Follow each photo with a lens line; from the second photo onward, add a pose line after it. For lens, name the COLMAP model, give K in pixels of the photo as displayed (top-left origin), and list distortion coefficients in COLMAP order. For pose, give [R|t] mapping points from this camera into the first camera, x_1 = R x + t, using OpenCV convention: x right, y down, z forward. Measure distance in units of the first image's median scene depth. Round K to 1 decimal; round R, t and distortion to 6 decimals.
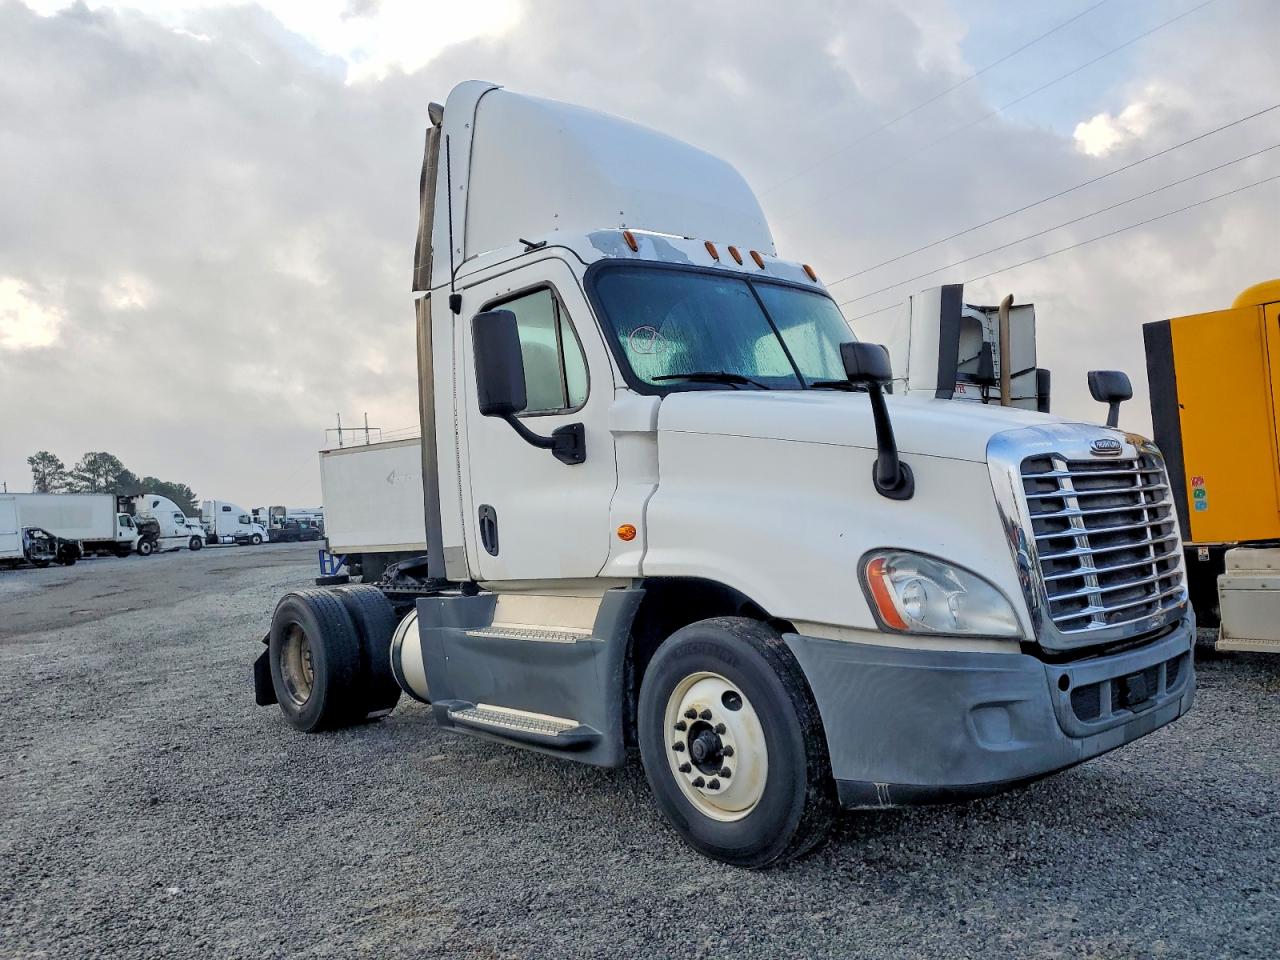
lens RADIAL K [[1066.9, 0, 624.9], [0, 1066.9, 503.2], [0, 0, 1]] dist [-0.022600, -0.023669]
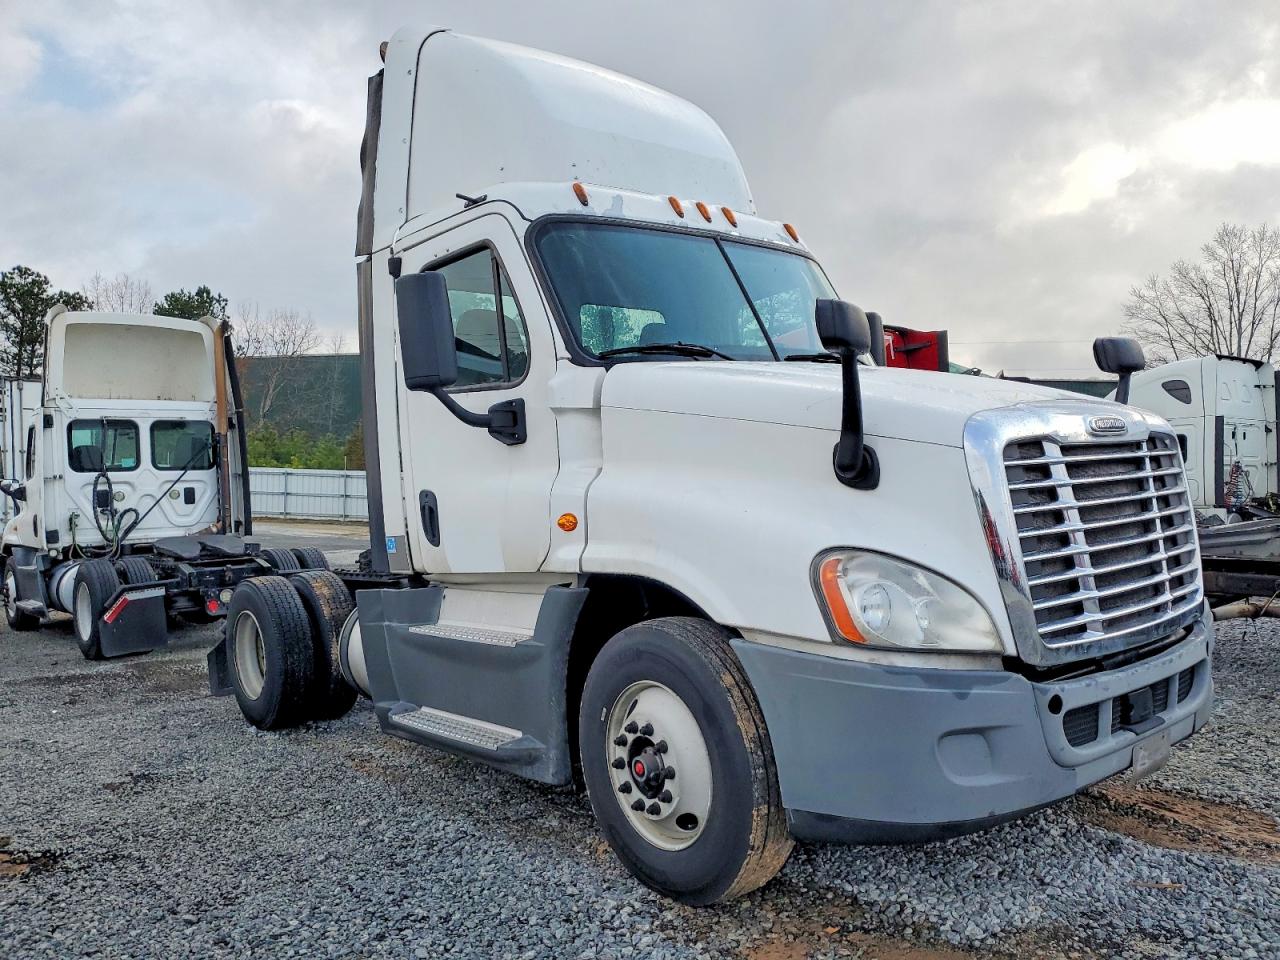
lens RADIAL K [[1066.9, 0, 628.7], [0, 1066.9, 504.4], [0, 0, 1]] dist [-0.022600, -0.023669]
pose [[0.999771, -0.000016, -0.021401, 0.071934], [0.000597, 0.999632, 0.027138, -0.011891], [0.021393, -0.027145, 0.999403, 0.112101]]
